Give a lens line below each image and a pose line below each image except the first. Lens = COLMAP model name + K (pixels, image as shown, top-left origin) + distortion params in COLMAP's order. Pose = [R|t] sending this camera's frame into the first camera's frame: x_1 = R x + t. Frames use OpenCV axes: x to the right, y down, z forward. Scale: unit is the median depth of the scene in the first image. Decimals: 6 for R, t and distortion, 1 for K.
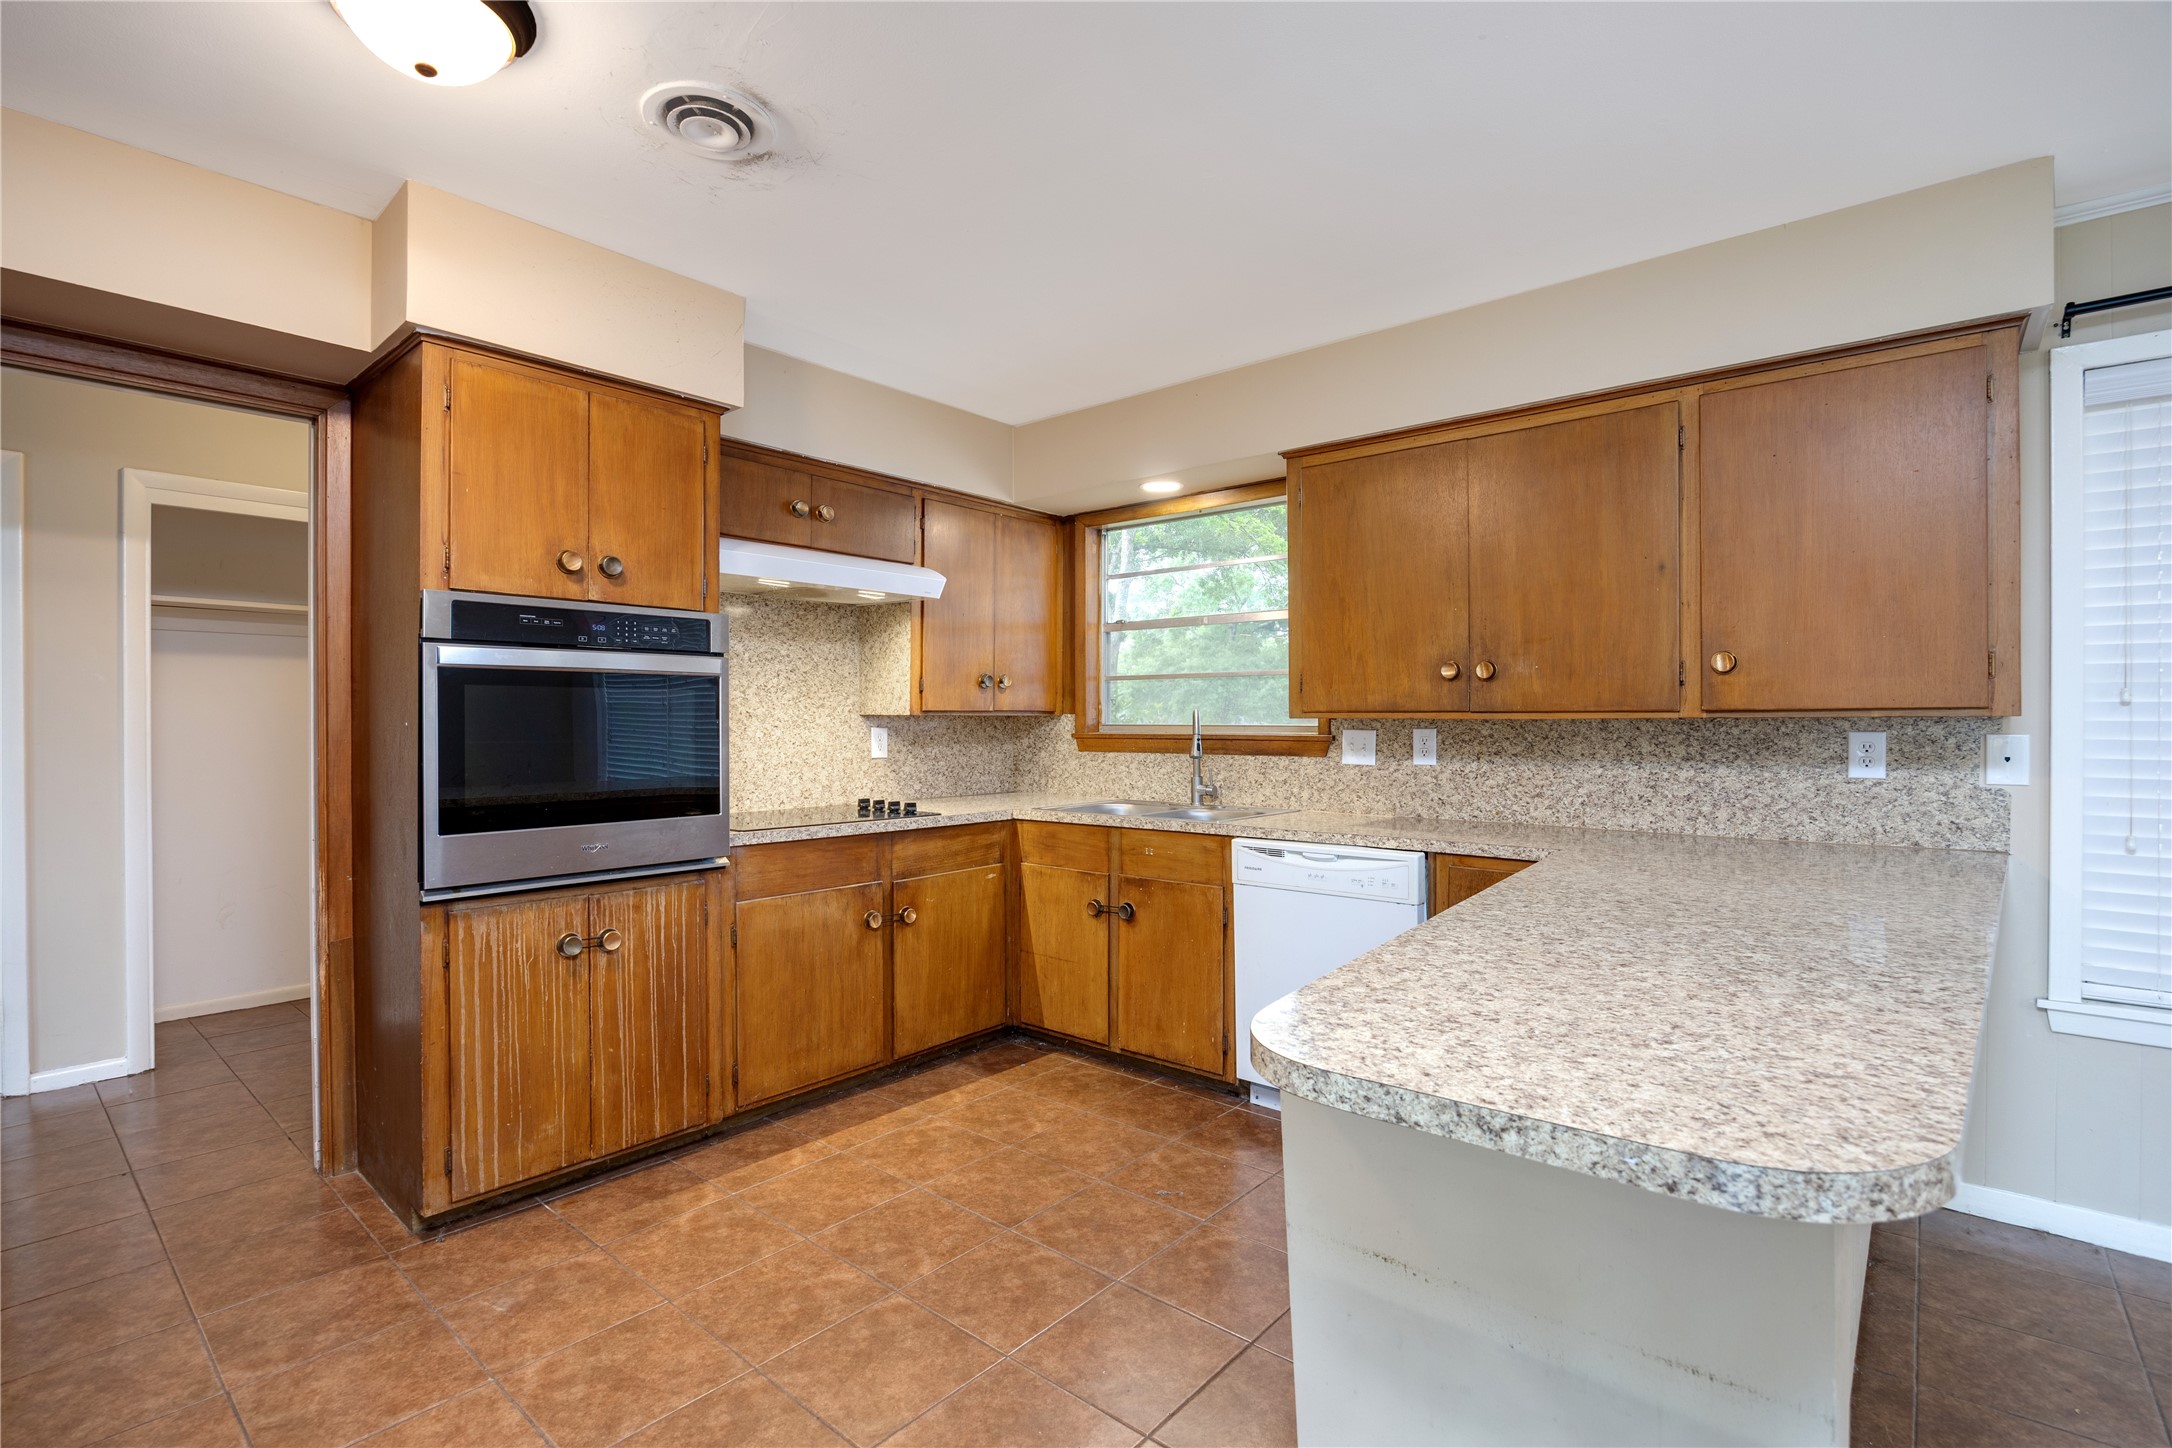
lens RADIAL K [[996.0, 0, 1091.3], [0, 996.0, 728.9], [0, 0, 1]] dist [-0.011279, 0.000120]
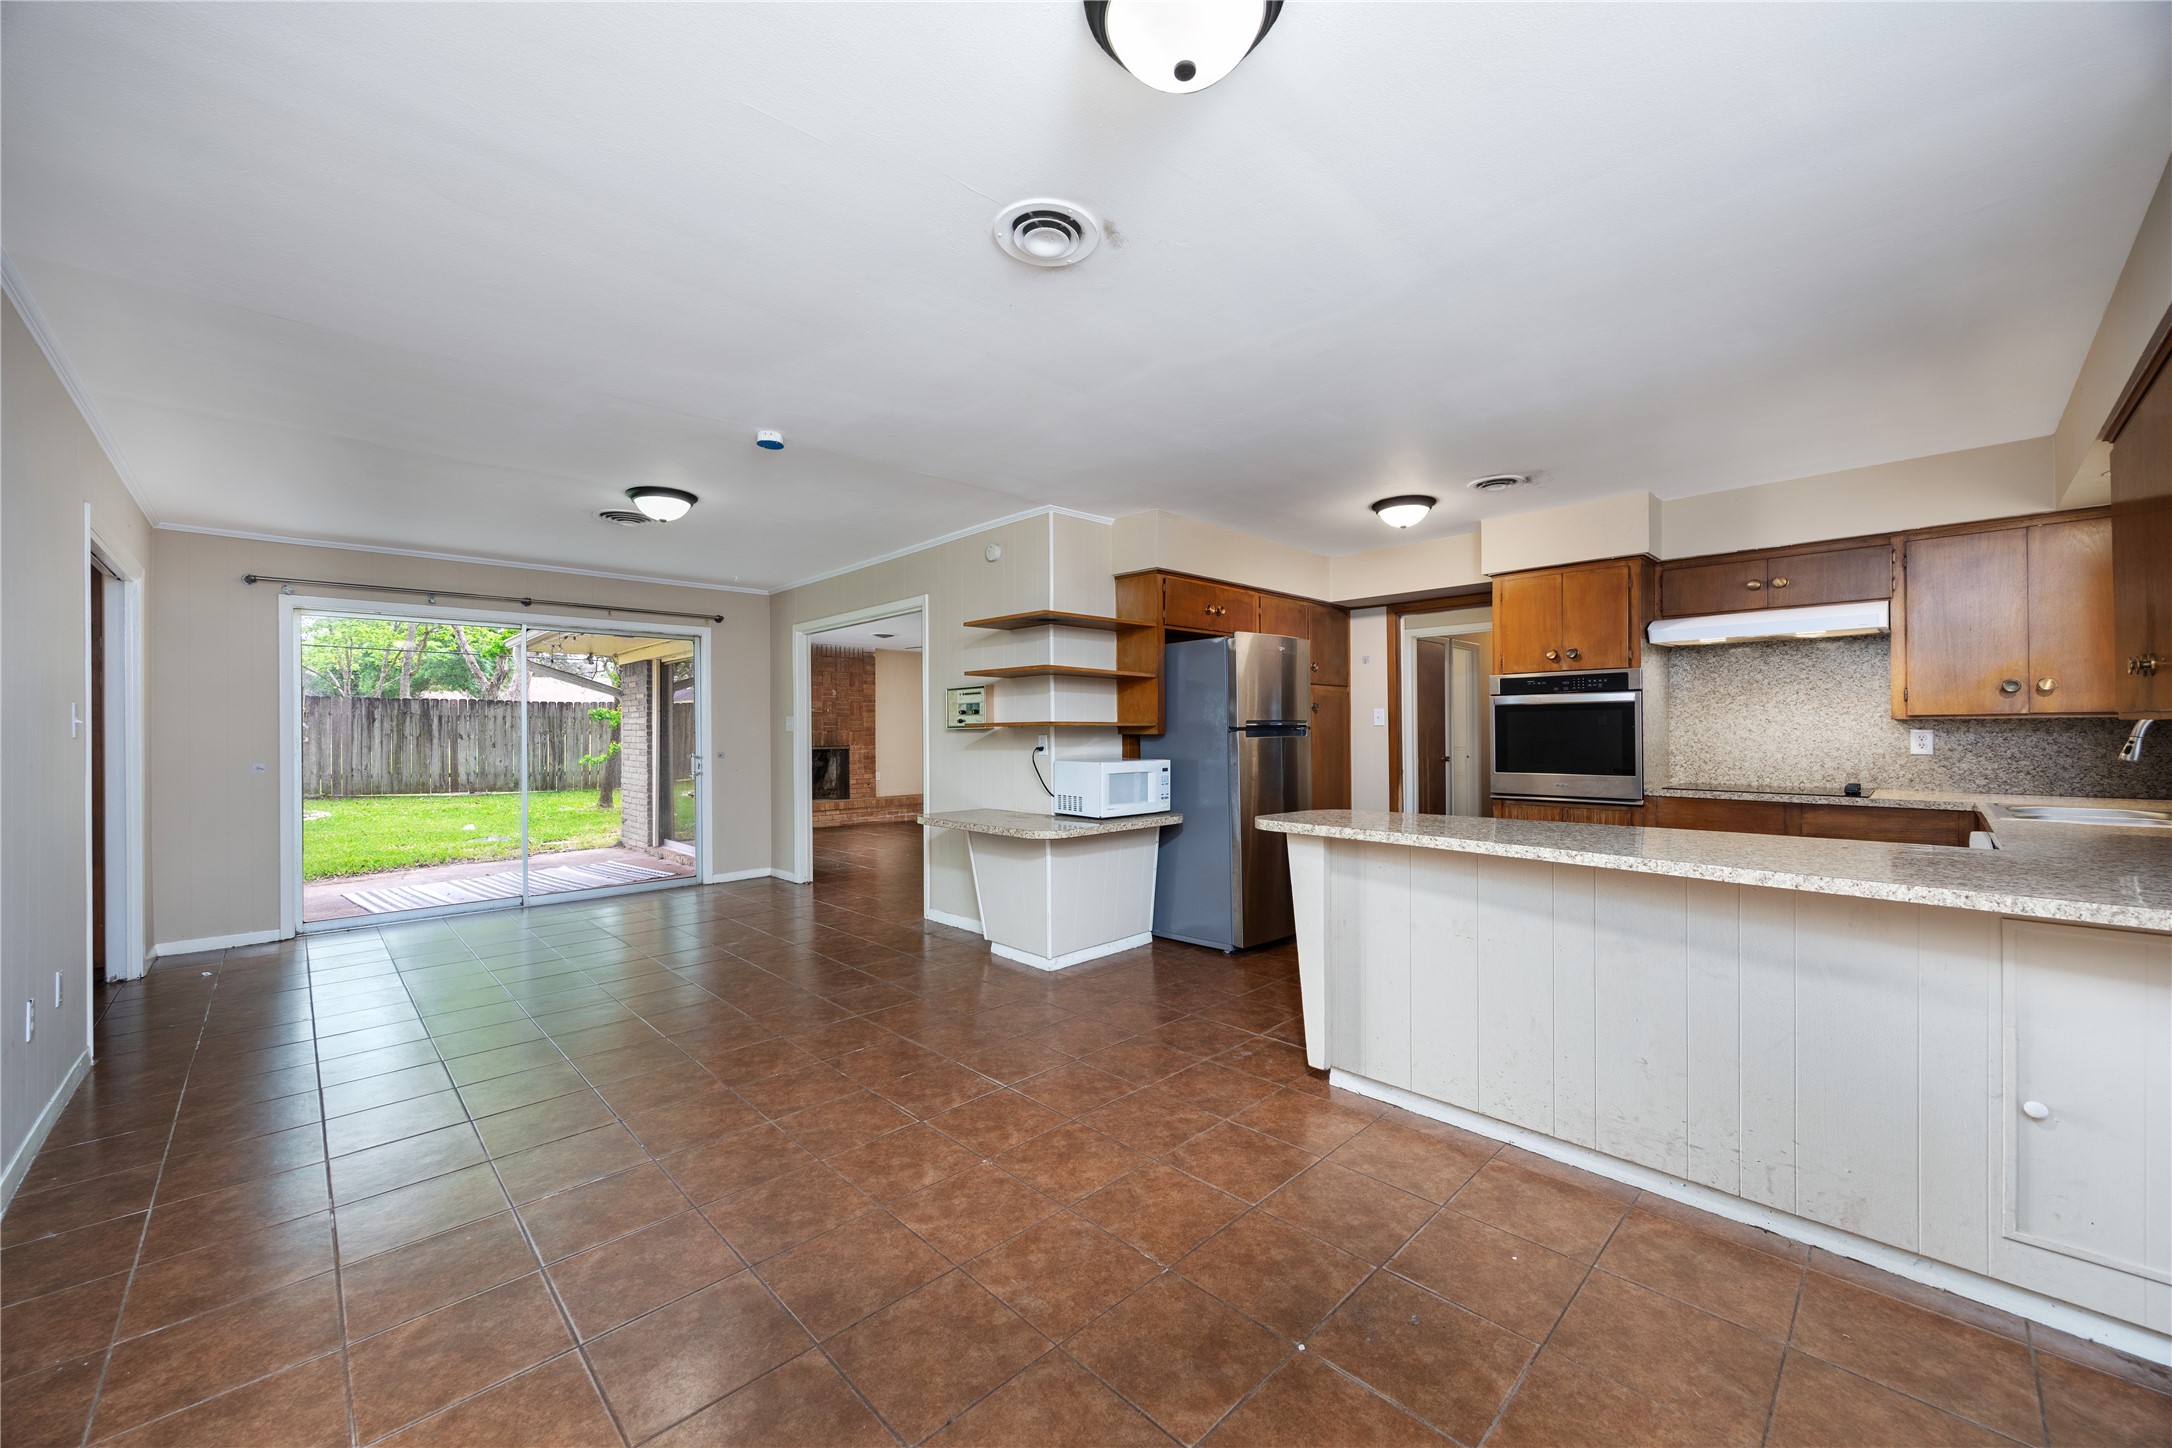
lens RADIAL K [[829.3, 0, 1089.9], [0, 829.3, 726.6], [0, 0, 1]] dist [-0.003430, 0.000135]
pose [[-0.098156, -0.004883, -0.995159, 1.065001], [-0.001049, 0.999988, -0.004803, 0.001439], [0.995170, 0.000572, -0.098160, 0.122749]]
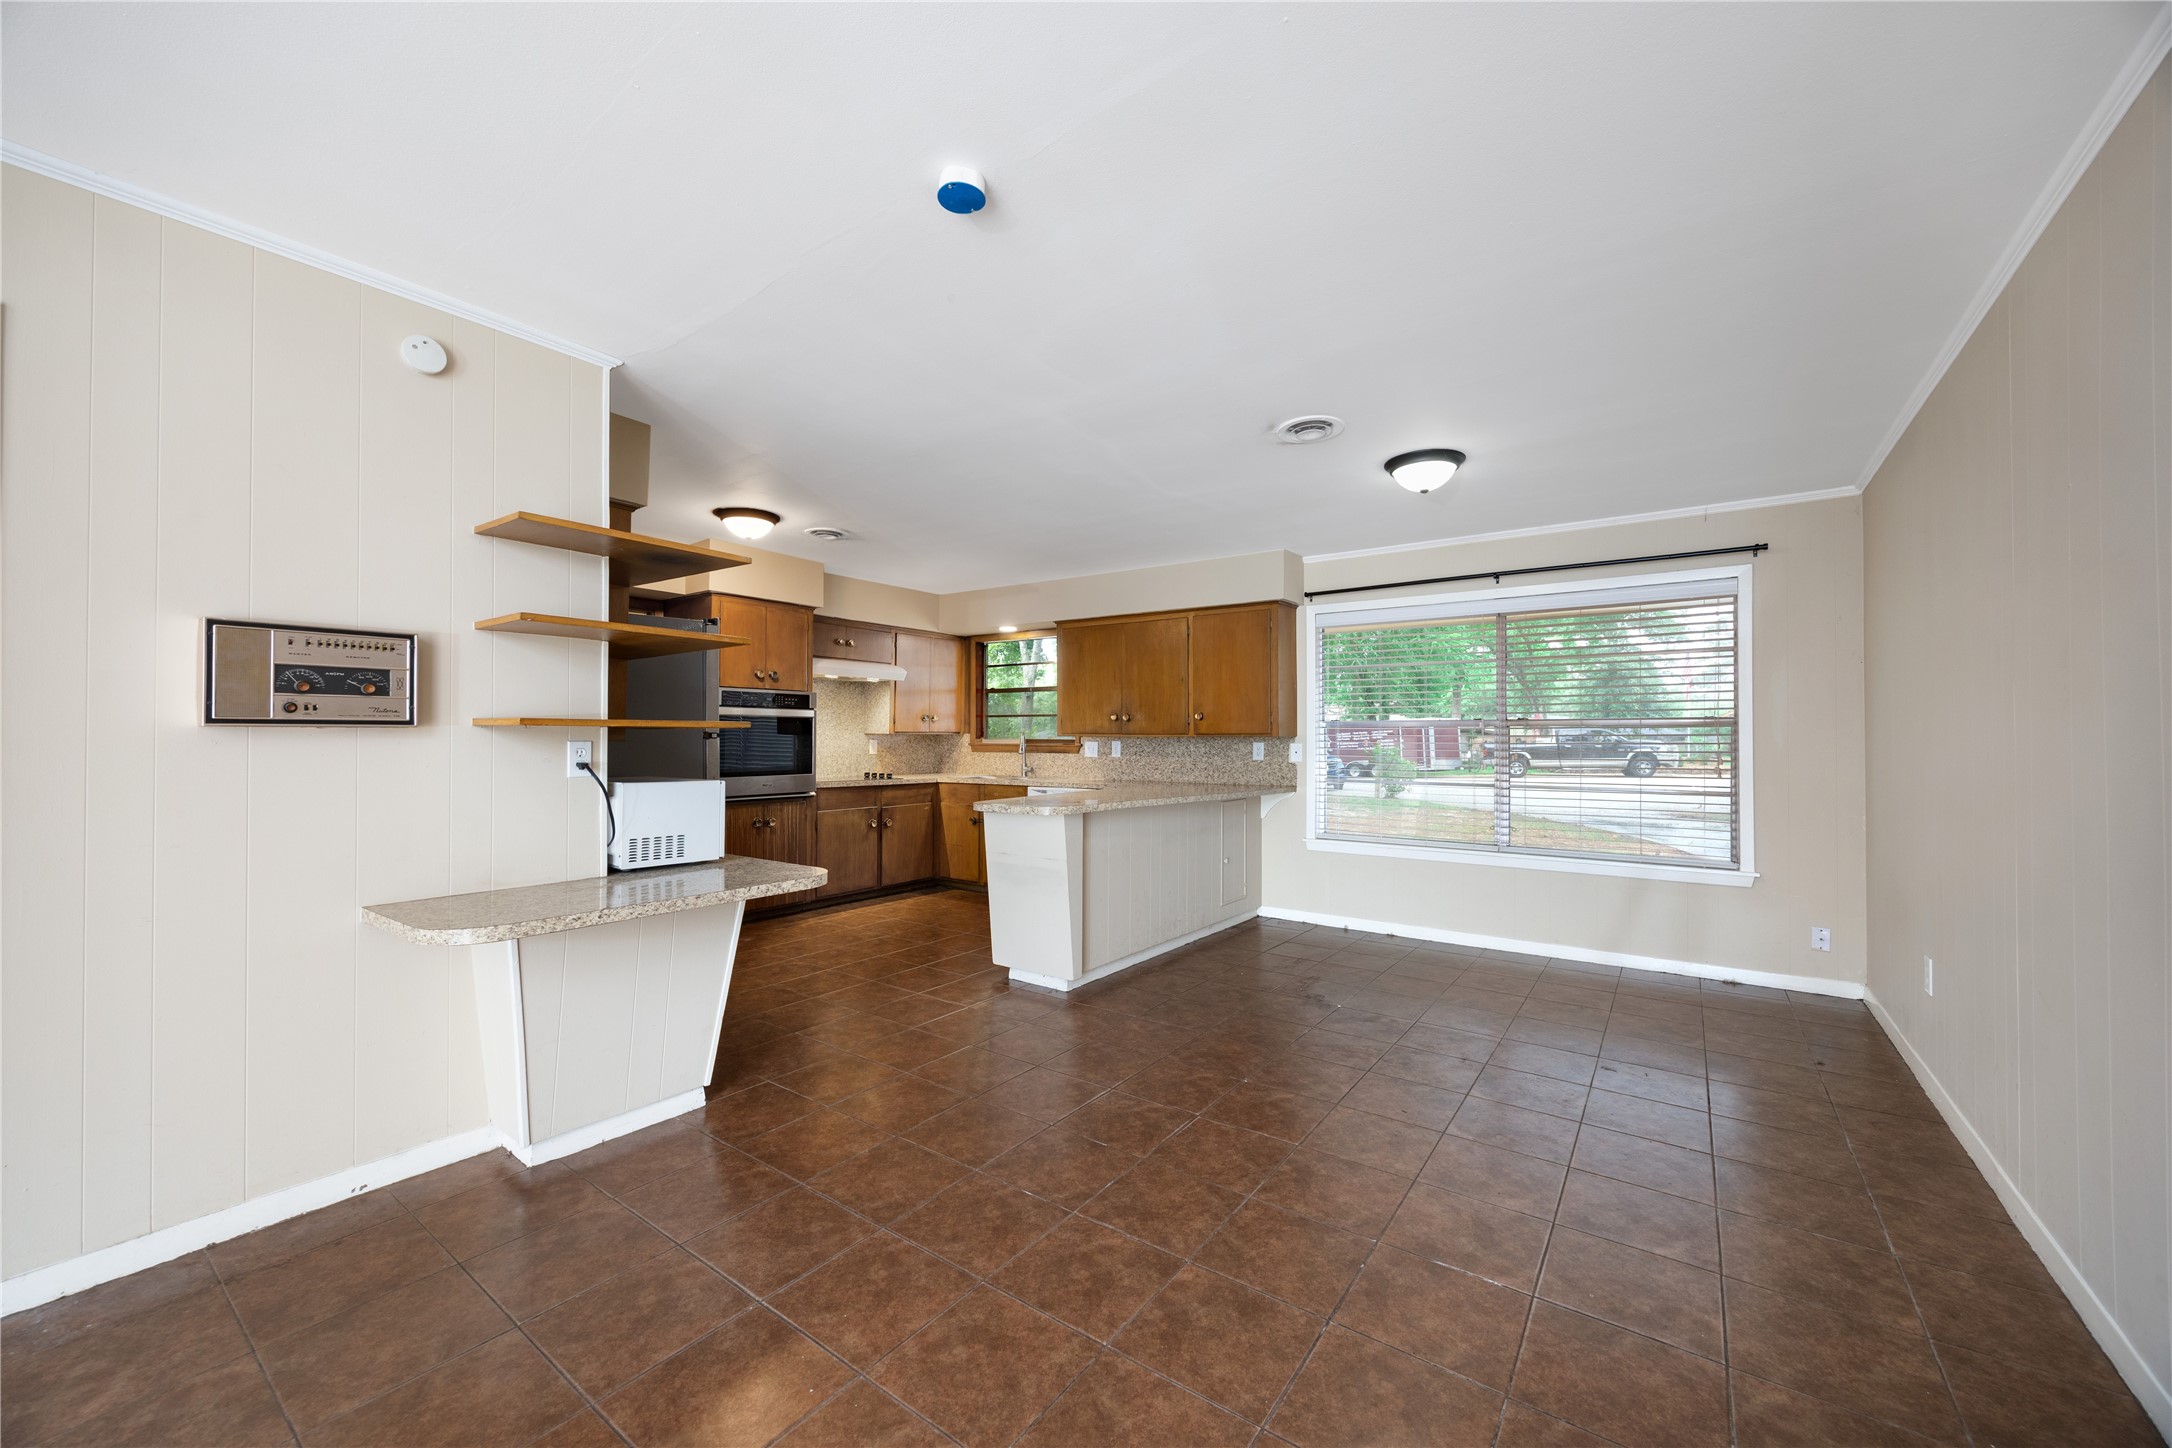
lens RADIAL K [[829.3, 0, 1089.9], [0, 829.3, 726.6], [0, 0, 1]] dist [-0.003430, 0.000135]
pose [[0.996903, 0.006136, 0.078397, 0.123872], [-0.004452, 0.999756, -0.021630, 0.008482], [-0.078511, 0.021214, 0.996687, -0.923837]]
